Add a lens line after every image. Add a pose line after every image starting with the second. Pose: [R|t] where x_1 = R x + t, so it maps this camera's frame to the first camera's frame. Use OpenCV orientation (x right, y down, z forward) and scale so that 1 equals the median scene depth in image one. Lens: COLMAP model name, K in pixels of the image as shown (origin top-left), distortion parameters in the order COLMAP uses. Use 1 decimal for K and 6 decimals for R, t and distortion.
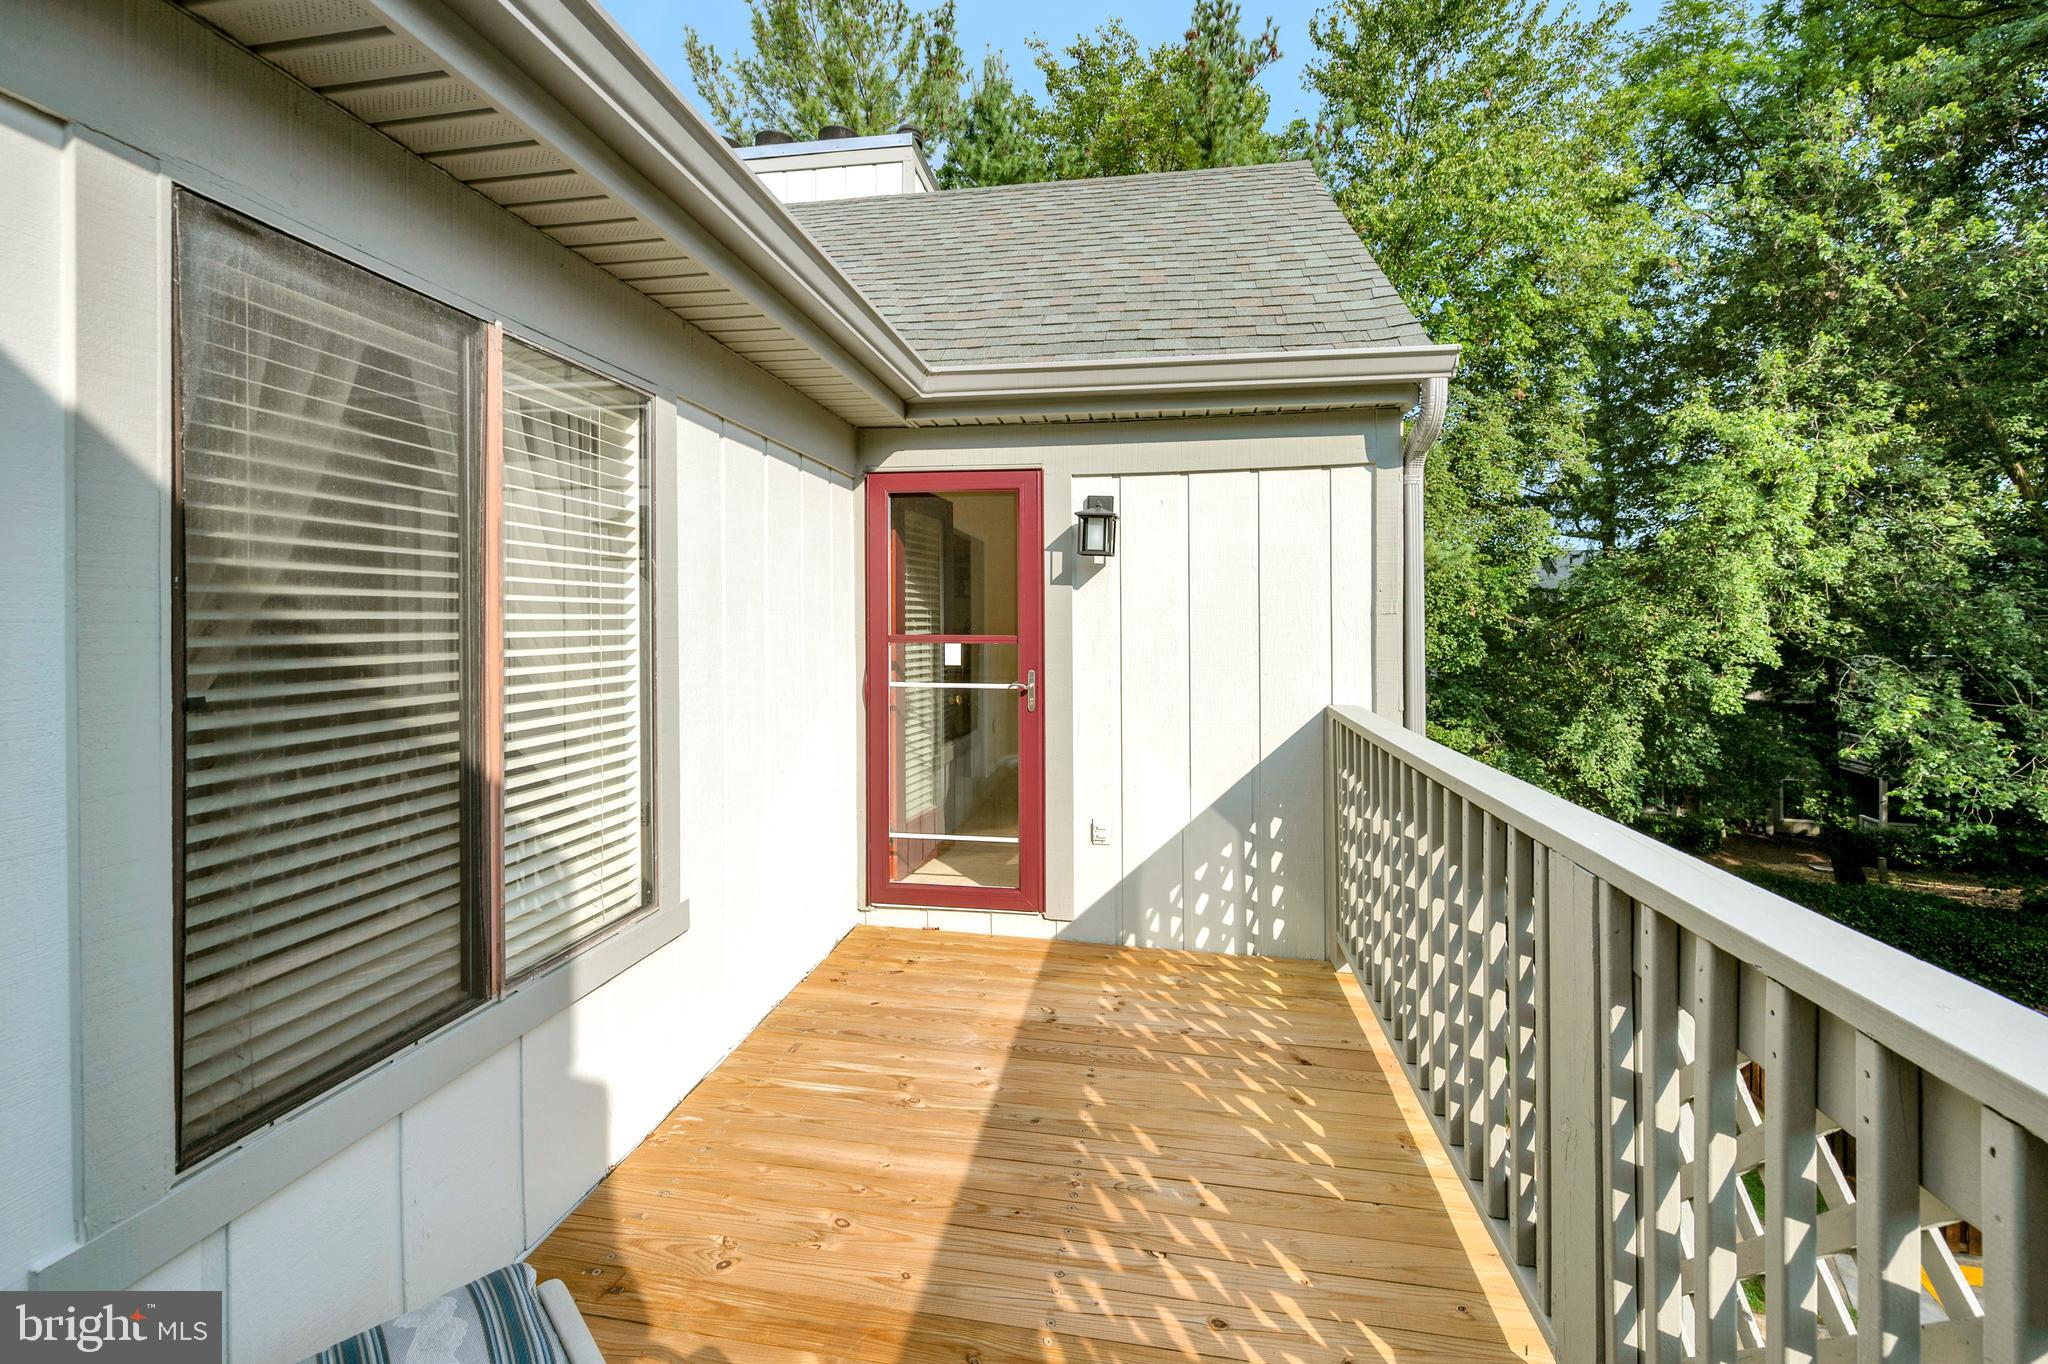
lens RADIAL K [[839.2, 0, 1025.9], [0, 839.2, 621.3], [0, 0, 1]] dist [-0.001434, 0.000316]
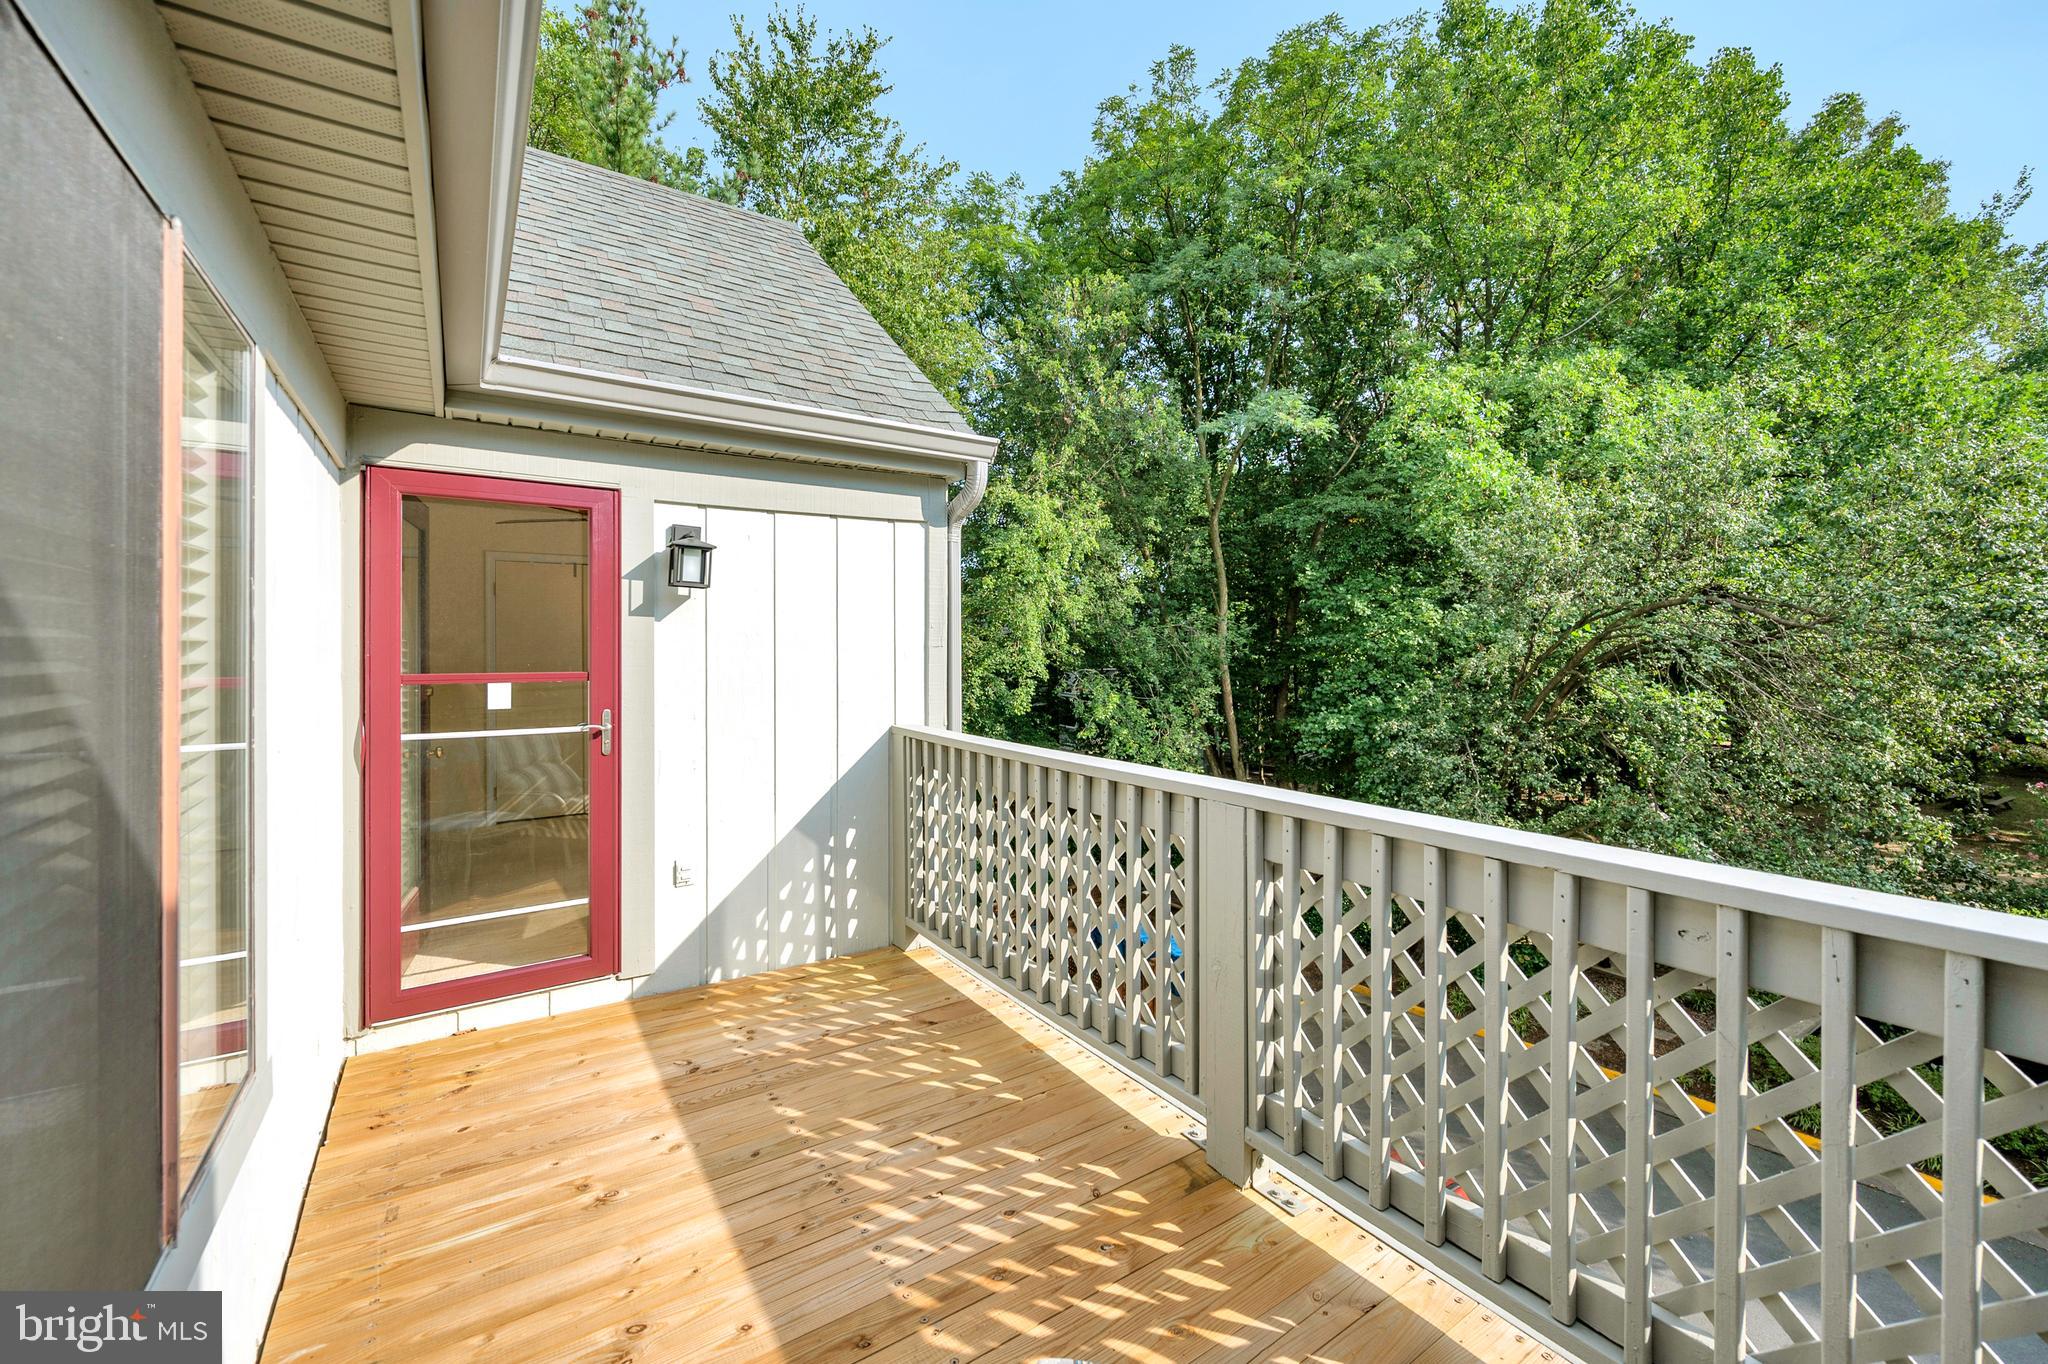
lens RADIAL K [[831.8, 0, 1036.5], [0, 831.8, 637.9], [0, 0, 1]] dist [-0.000555, -0.000682]
pose [[0.721004, 0.002719, 0.692925, -0.286893], [0.003991, 0.999959, -0.008077, -0.009994], [-0.692919, 0.008589, 0.720964, 0.026190]]
